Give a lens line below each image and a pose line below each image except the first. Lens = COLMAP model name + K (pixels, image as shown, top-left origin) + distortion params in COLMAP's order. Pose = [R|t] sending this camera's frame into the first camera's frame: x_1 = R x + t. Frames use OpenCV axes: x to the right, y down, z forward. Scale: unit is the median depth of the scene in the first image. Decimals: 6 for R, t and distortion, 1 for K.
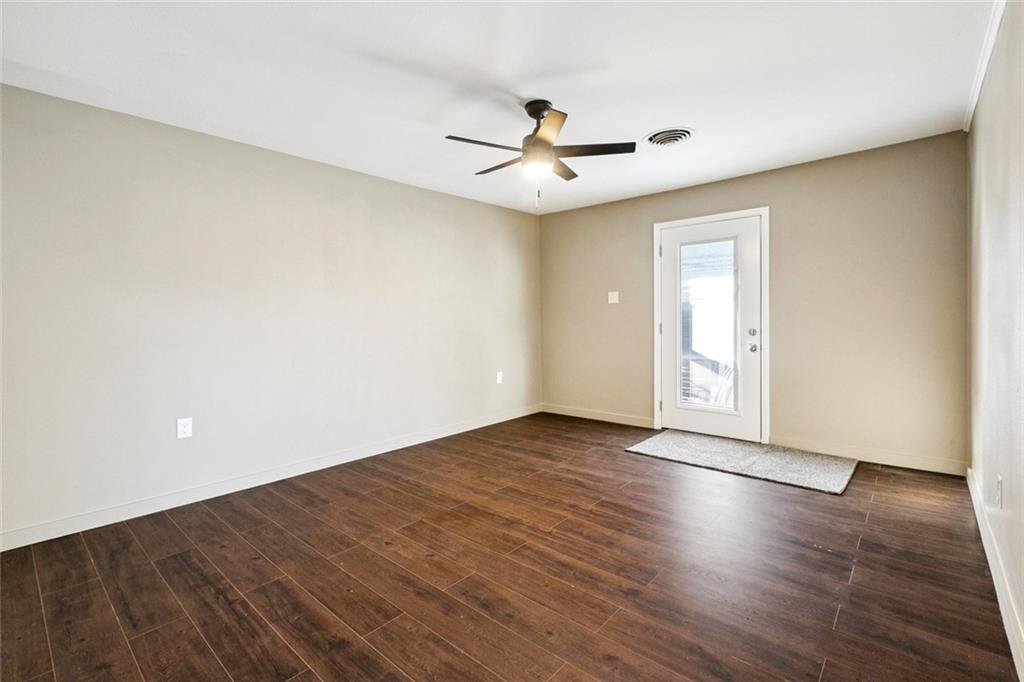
lens RADIAL K [[466.0, 0, 504.9], [0, 466.0, 337.9], [0, 0, 1]] dist [0.003601, 0.000216]
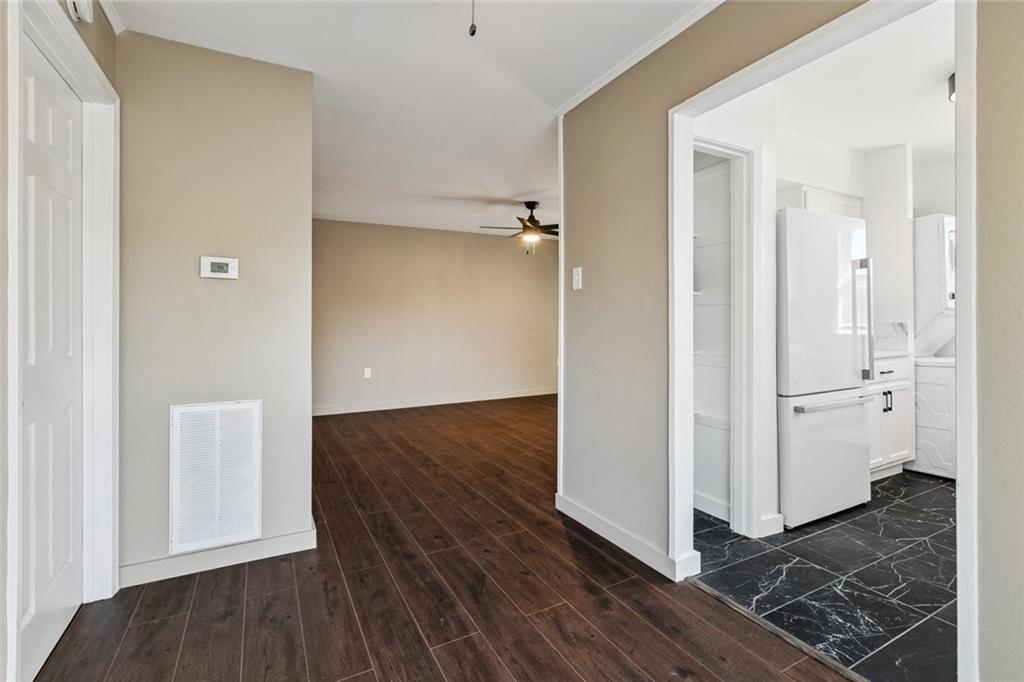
lens RADIAL K [[466.0, 0, 510.1], [0, 466.0, 337.4], [0, 0, 1]] dist [0.003601, 0.000216]
pose [[0.942502, 0.016808, -0.333779, 0.624676], [-0.014316, 0.999848, 0.009925, 0.012637], [0.333895, -0.004576, 0.942599, -0.766335]]
